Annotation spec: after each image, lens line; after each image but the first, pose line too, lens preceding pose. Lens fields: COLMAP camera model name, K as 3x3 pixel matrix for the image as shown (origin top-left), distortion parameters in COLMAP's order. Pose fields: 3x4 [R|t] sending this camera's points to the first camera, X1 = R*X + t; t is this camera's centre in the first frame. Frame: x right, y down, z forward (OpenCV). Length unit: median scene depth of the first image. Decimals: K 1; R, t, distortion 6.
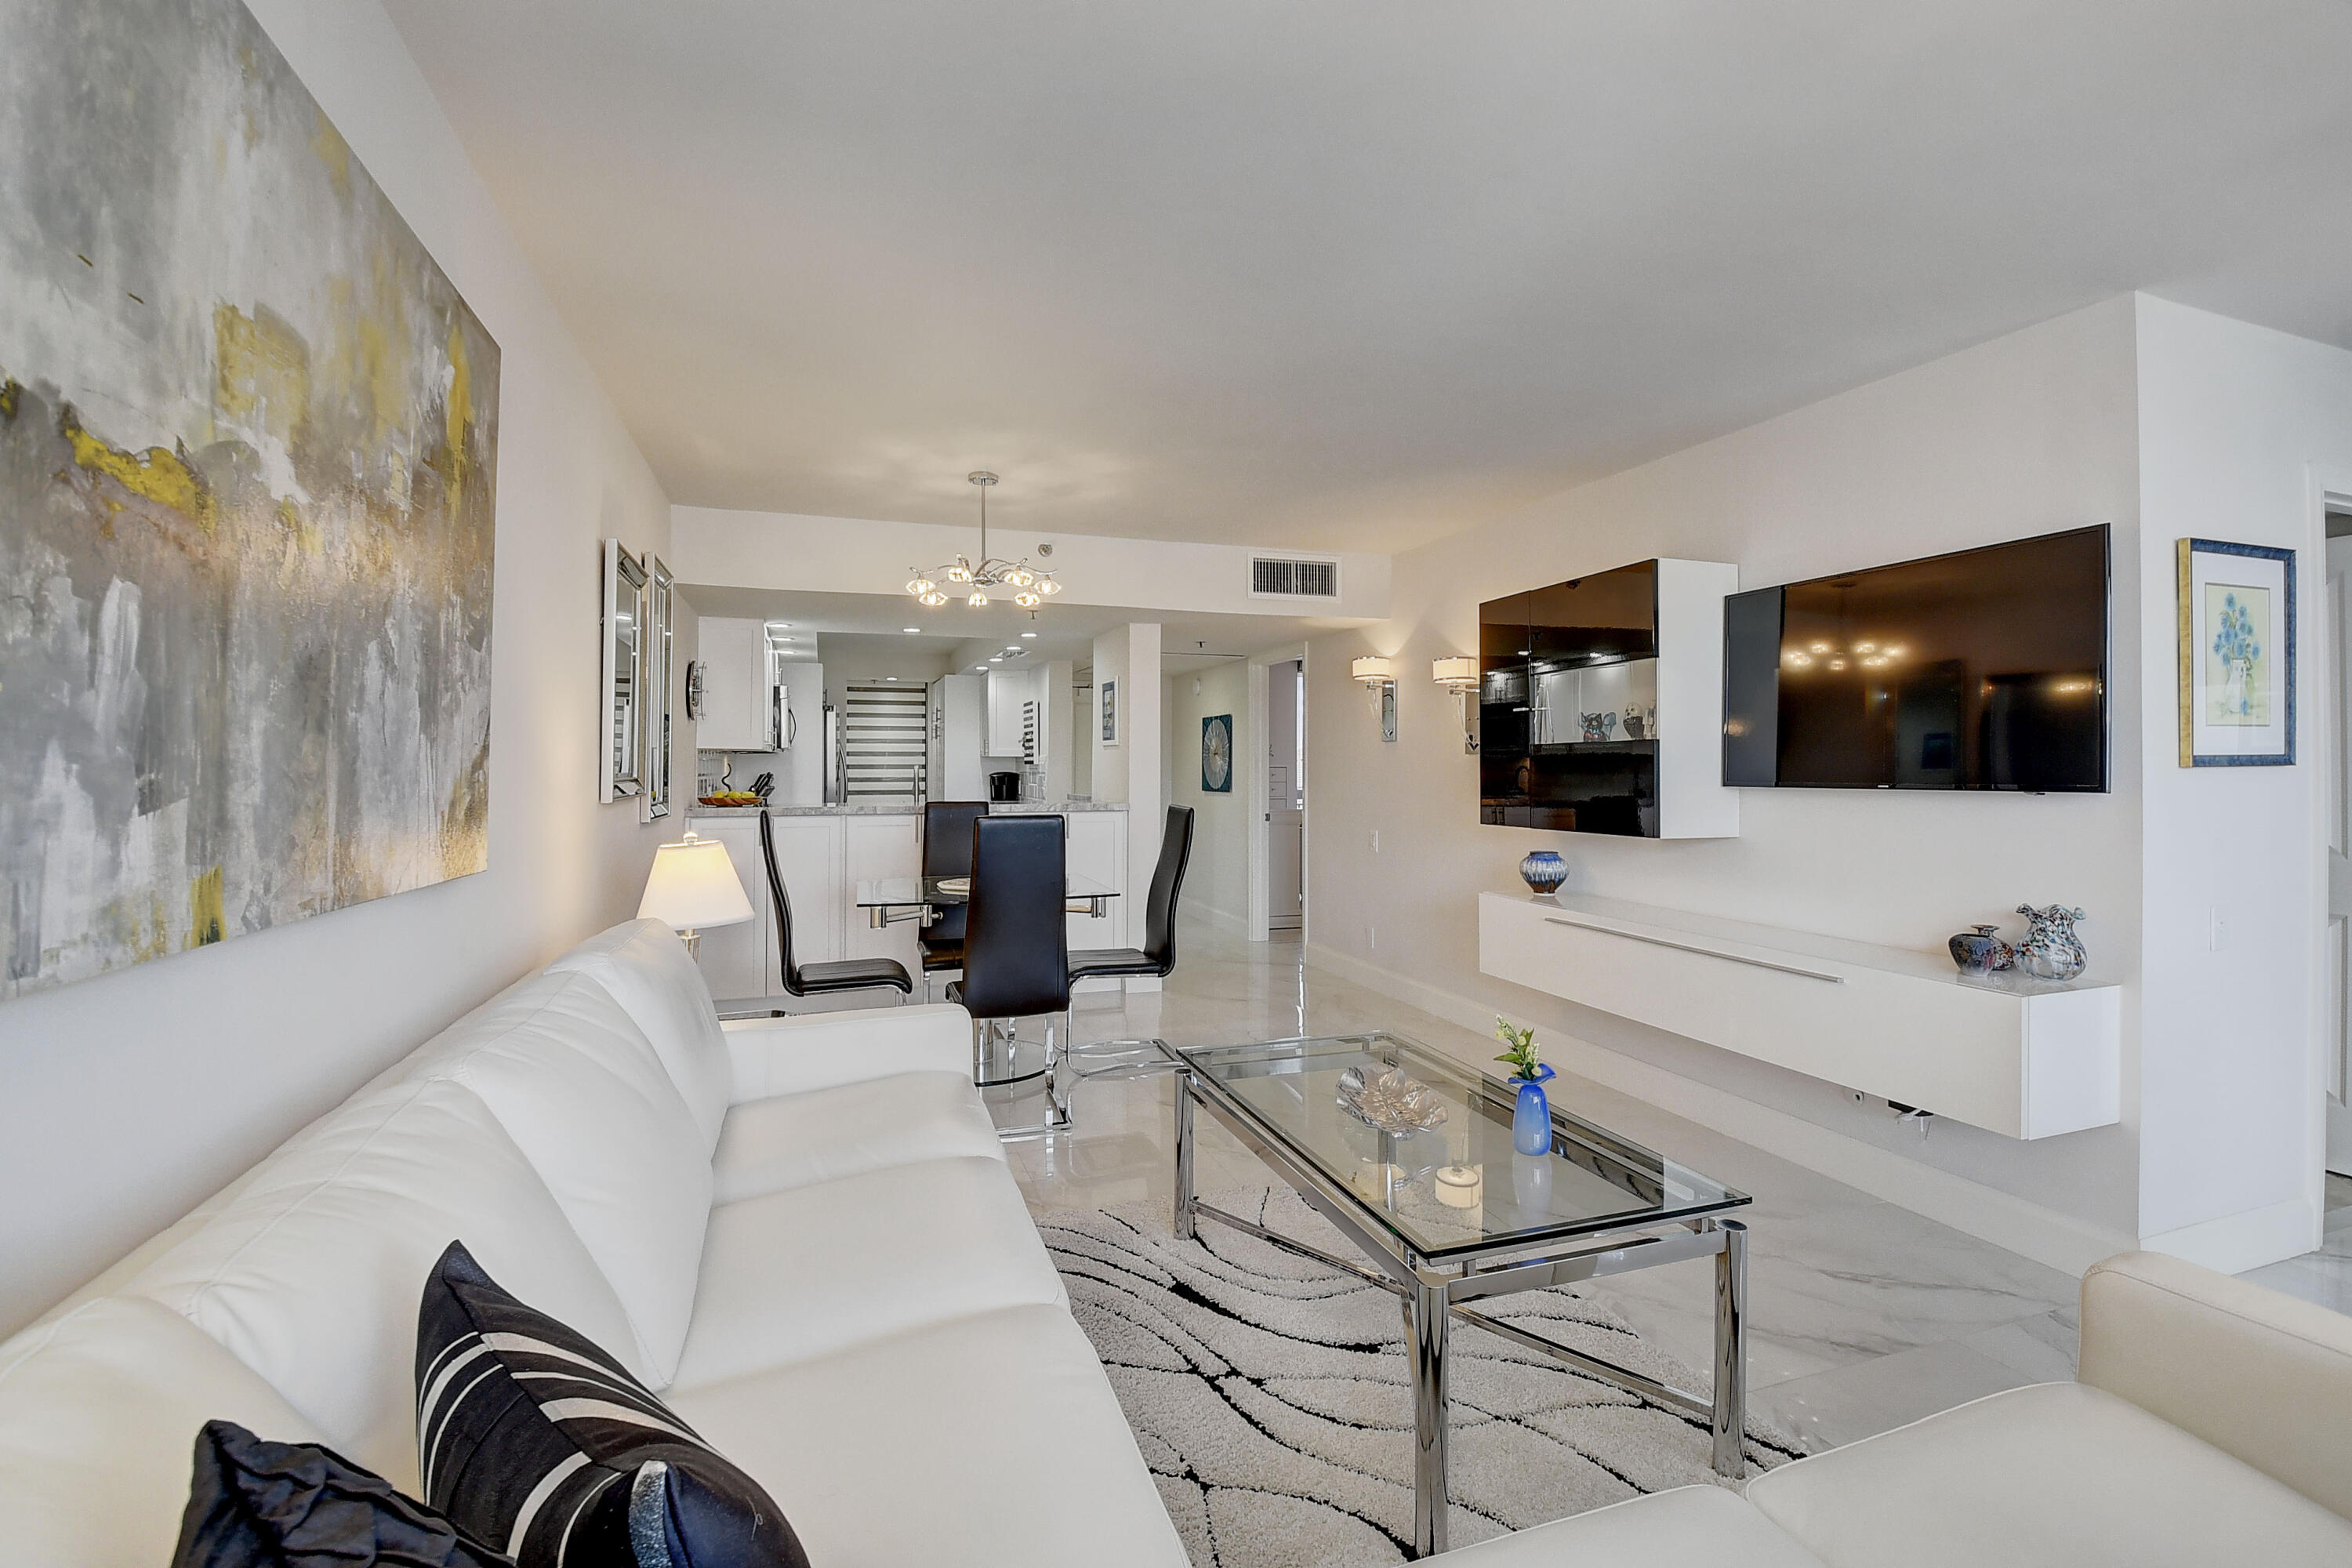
lens RADIAL K [[1034.4, 0, 1160.1], [0, 1034.4, 751.4], [0, 0, 1]] dist [0.002077, -0.013170]
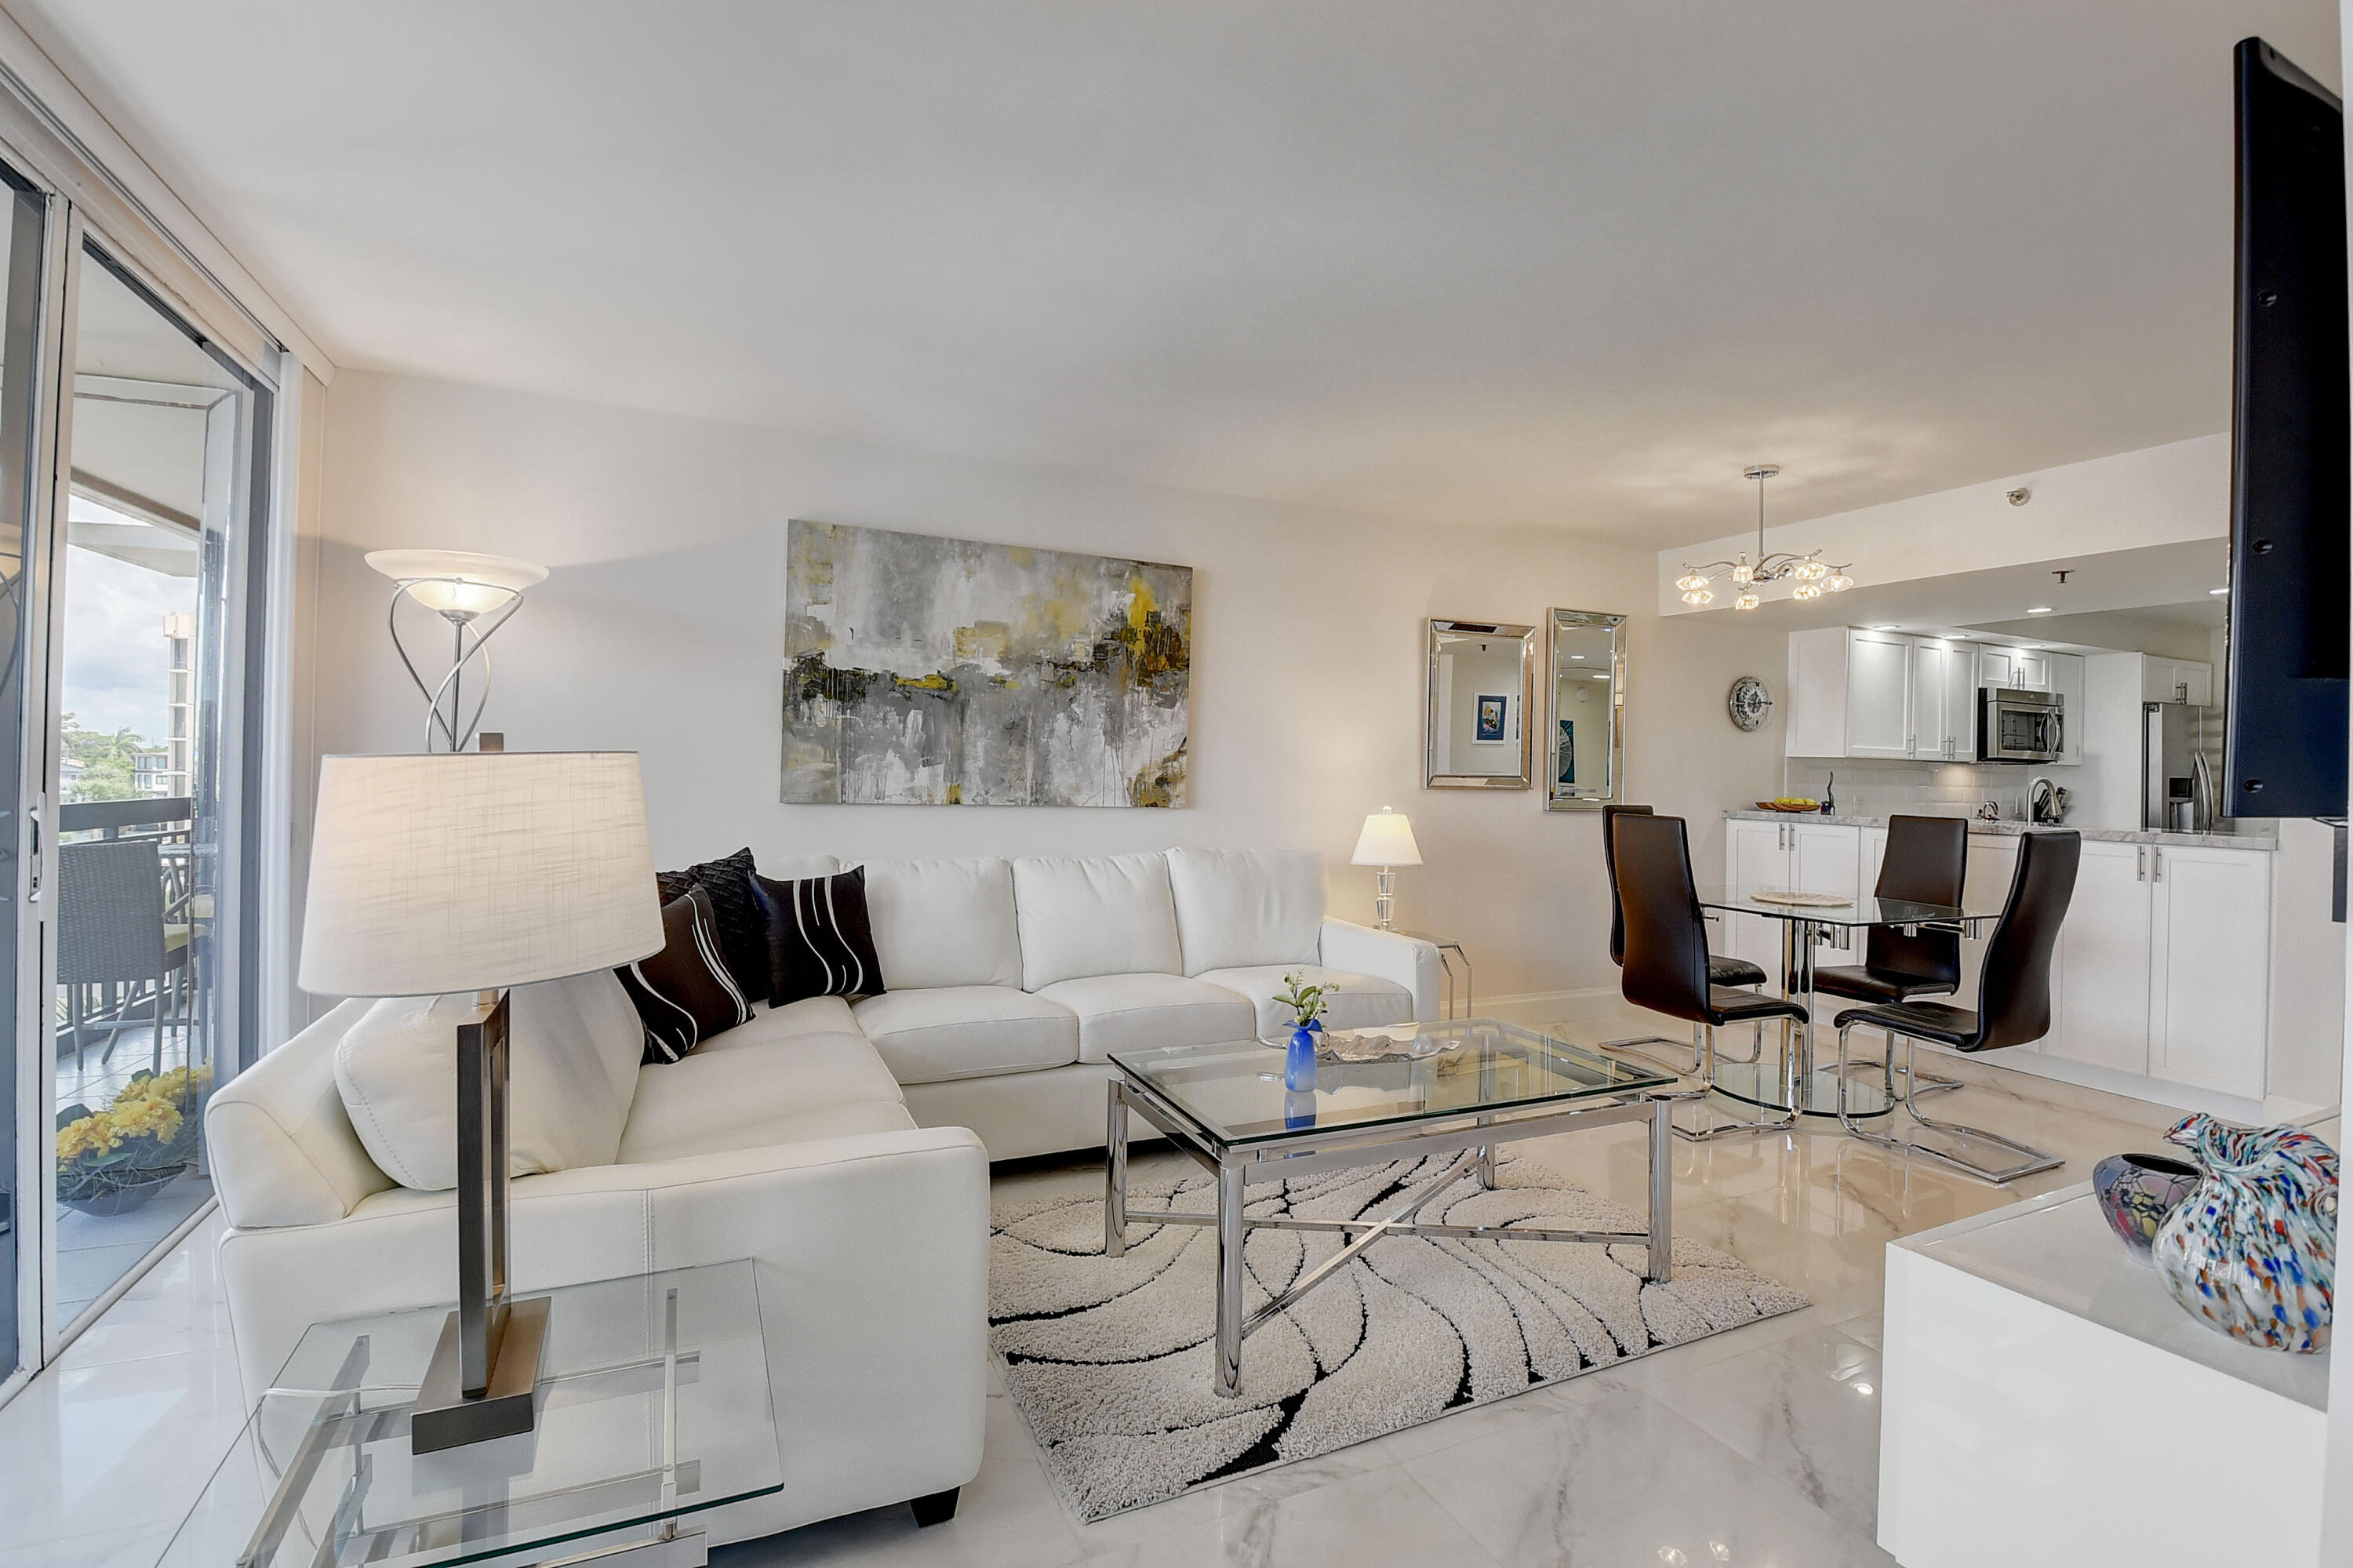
lens RADIAL K [[1034.9, 0, 1167.7], [0, 1034.9, 757.3], [0, 0, 1]] dist [0.002077, -0.013170]
pose [[0.100741, -0.006030, -0.994894, 2.276042], [-0.005753, 0.999961, -0.006643, 0.032341], [0.994896, 0.006393, 0.100702, 1.116389]]
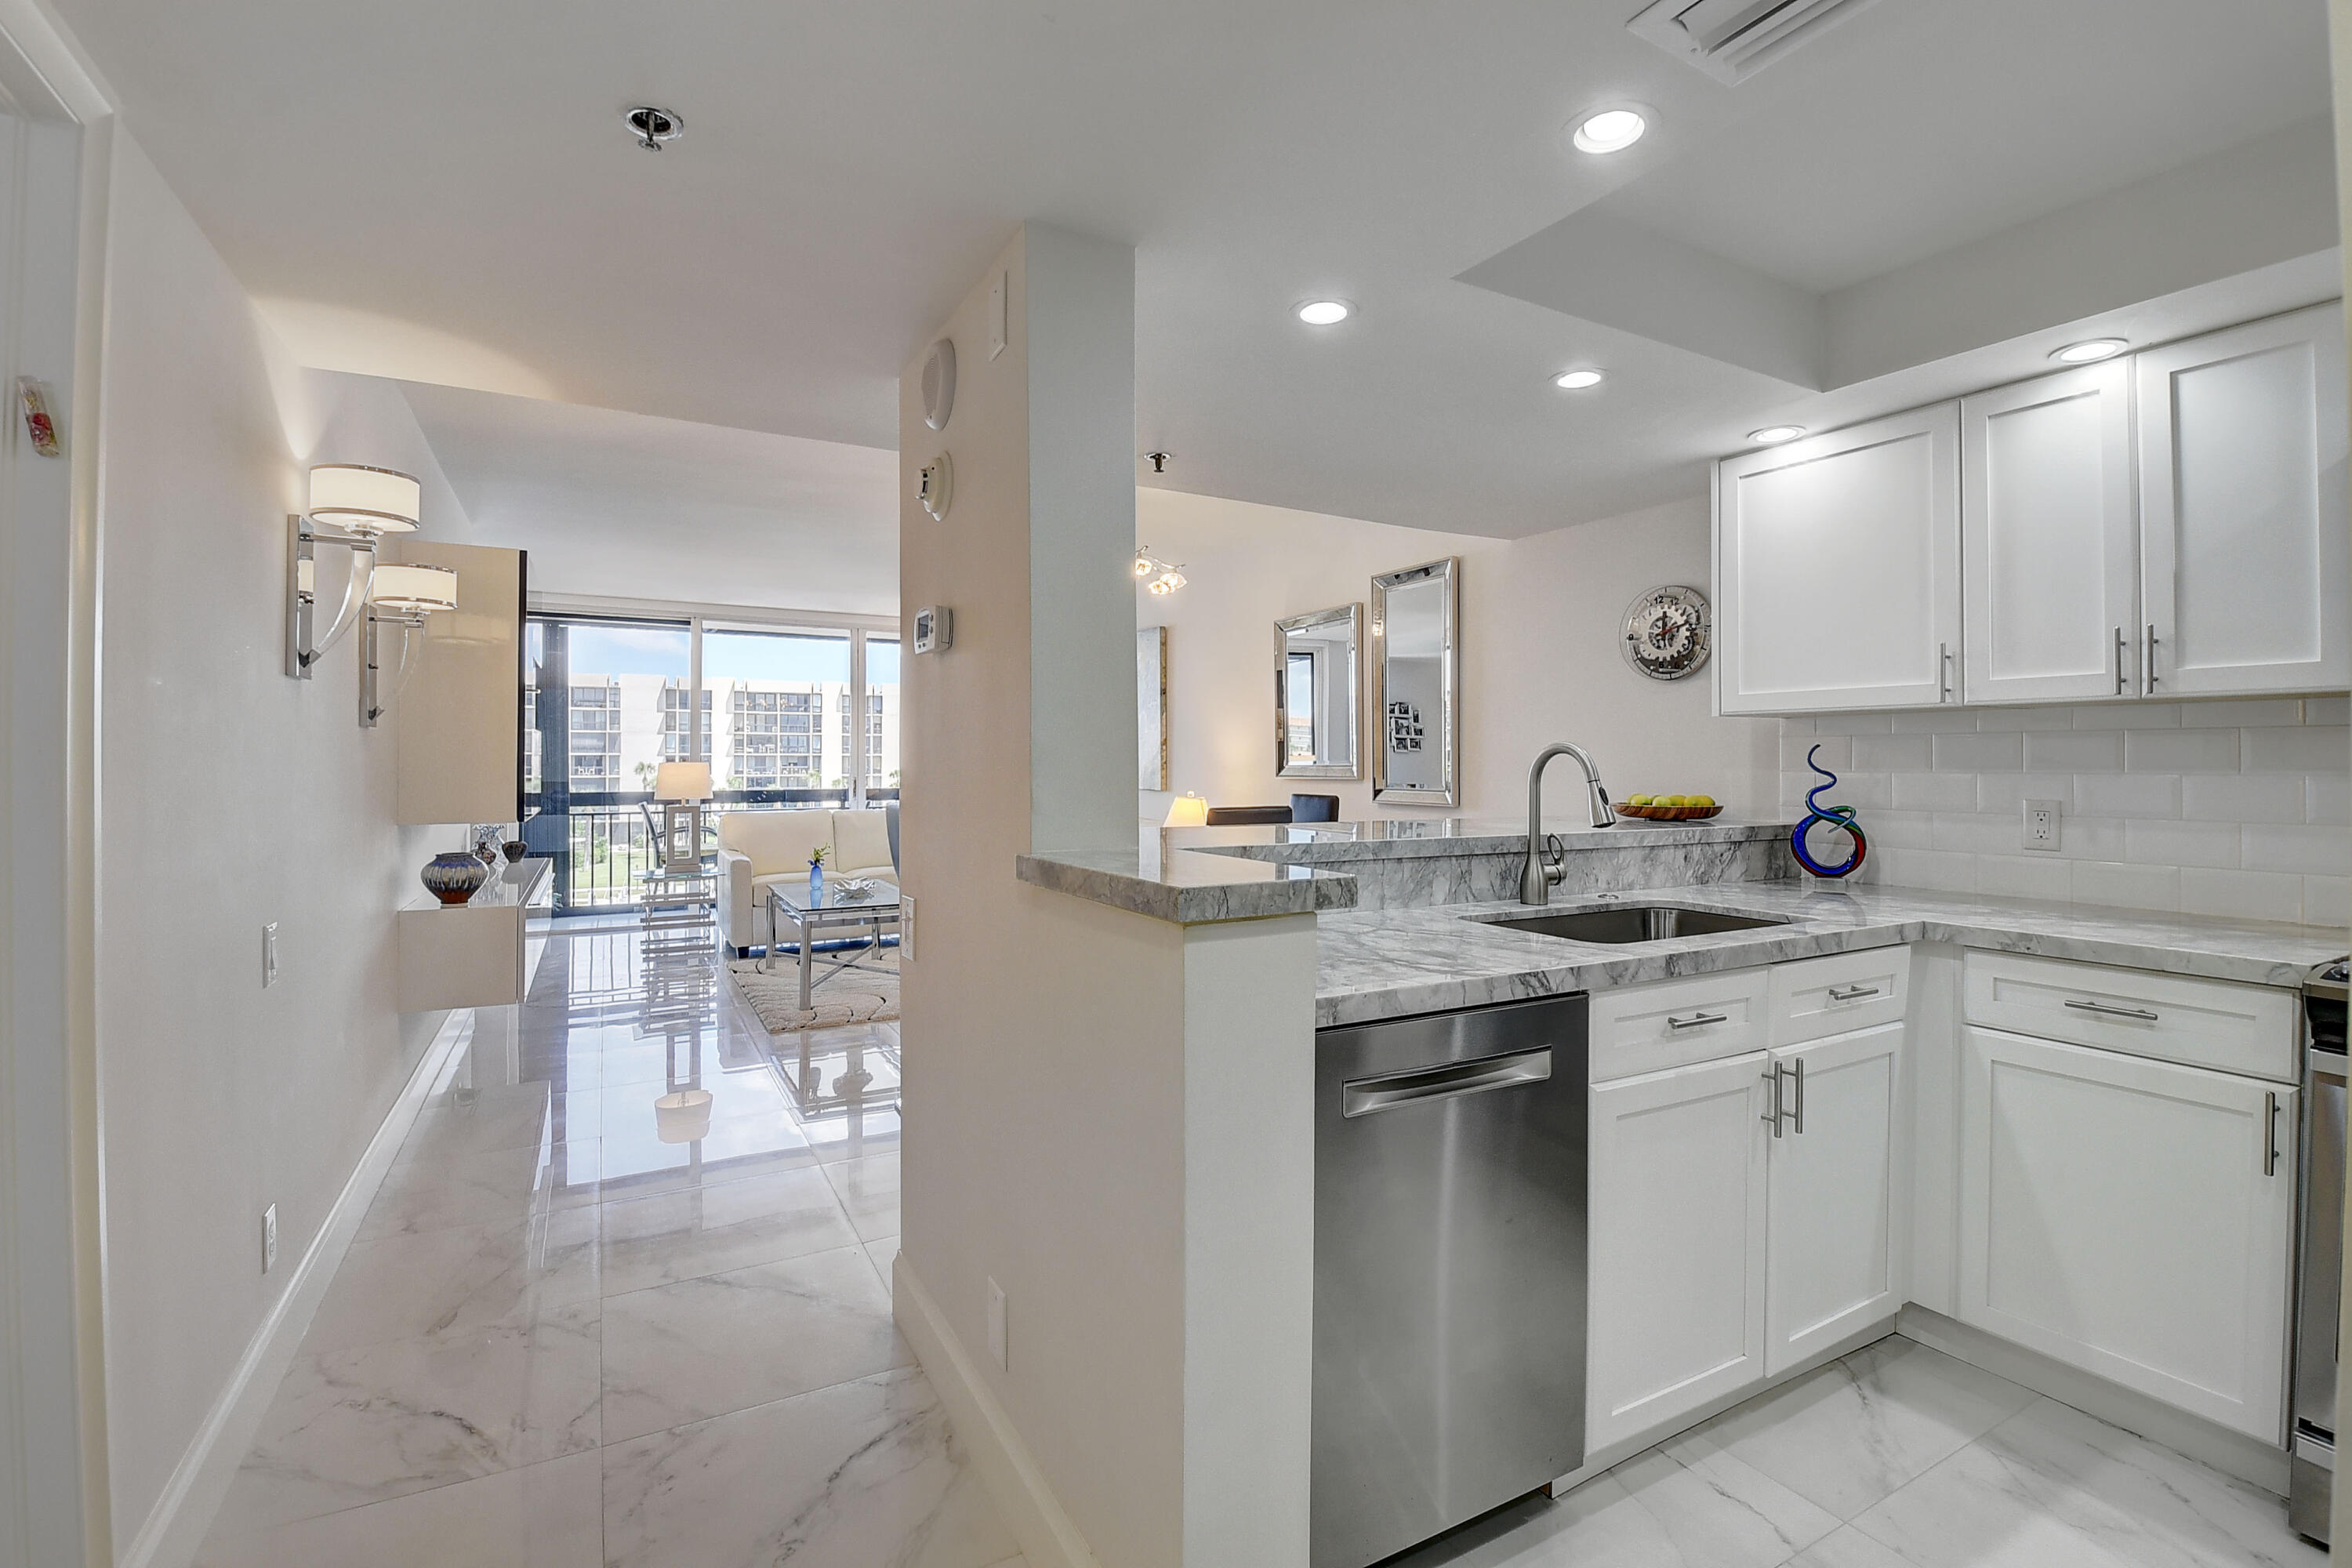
lens RADIAL K [[1034.4, 0, 1178.2], [0, 1034.4, 769.2], [0, 0, 1]] dist [0.002077, -0.013170]
pose [[-0.981655, 0.000465, -0.190665, -0.139057], [0.002277, 0.999954, -0.009285, 0.115443], [0.190652, -0.009549, -0.981611, 6.211123]]
